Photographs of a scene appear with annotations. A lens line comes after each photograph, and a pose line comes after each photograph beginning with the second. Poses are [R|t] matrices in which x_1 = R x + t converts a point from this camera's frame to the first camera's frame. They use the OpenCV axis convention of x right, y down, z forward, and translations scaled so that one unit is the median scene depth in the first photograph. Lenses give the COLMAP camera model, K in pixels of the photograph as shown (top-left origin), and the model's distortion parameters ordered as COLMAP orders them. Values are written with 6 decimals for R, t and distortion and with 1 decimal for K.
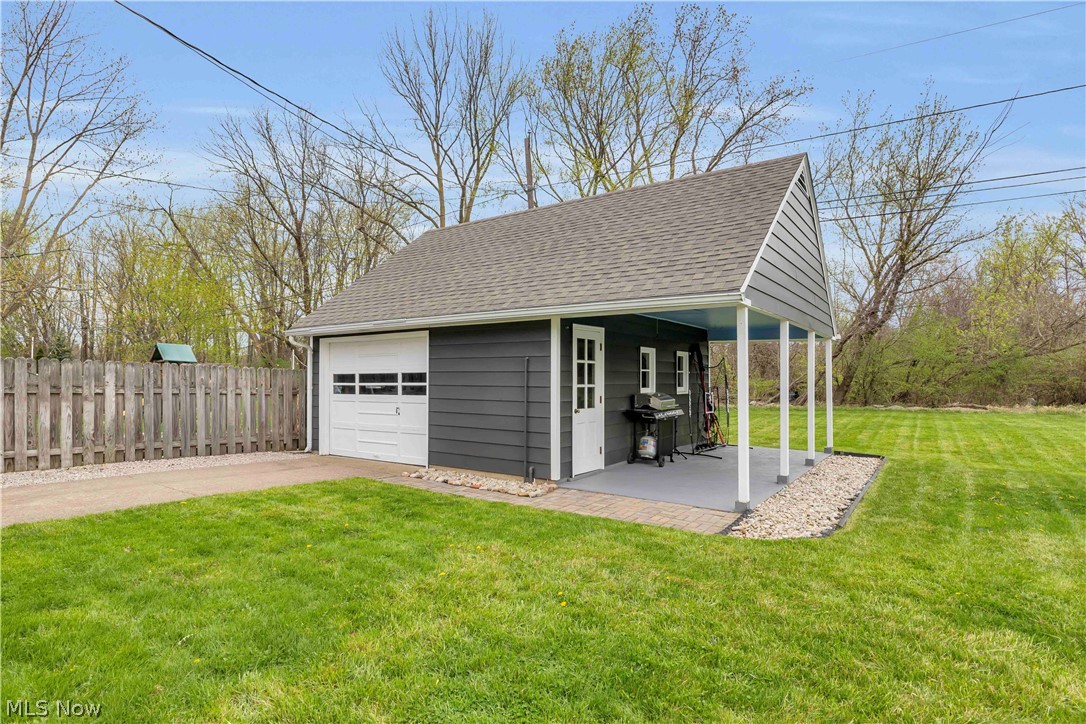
lens RADIAL K [[574.3, 0, 548.5], [0, 574.3, 380.4], [0, 0, 1]] dist [-0.023954, 0.001067]
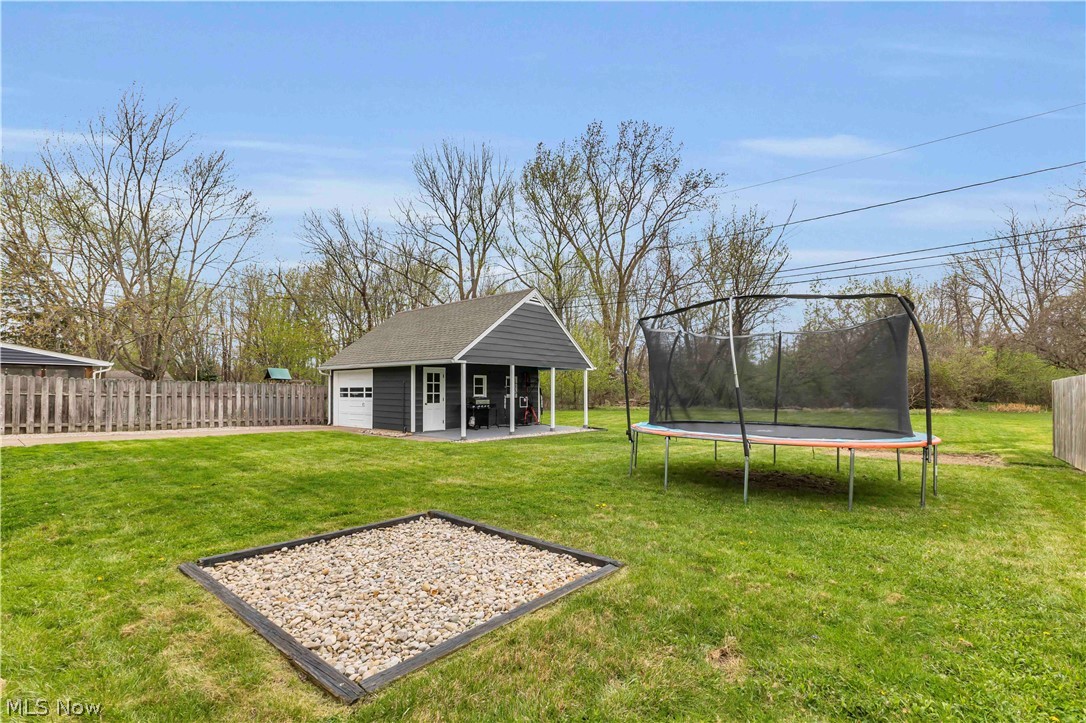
lens RADIAL K [[470.3, 0, 538.5], [0, 470.3, 391.2], [0, 0, 1]] dist [0.008620, -0.002289]
pose [[0.995045, 0.000542, -0.099421, 0.617237], [-0.000228, 0.999995, 0.003170, -0.004500], [0.099422, -0.003132, 0.995040, -0.771495]]
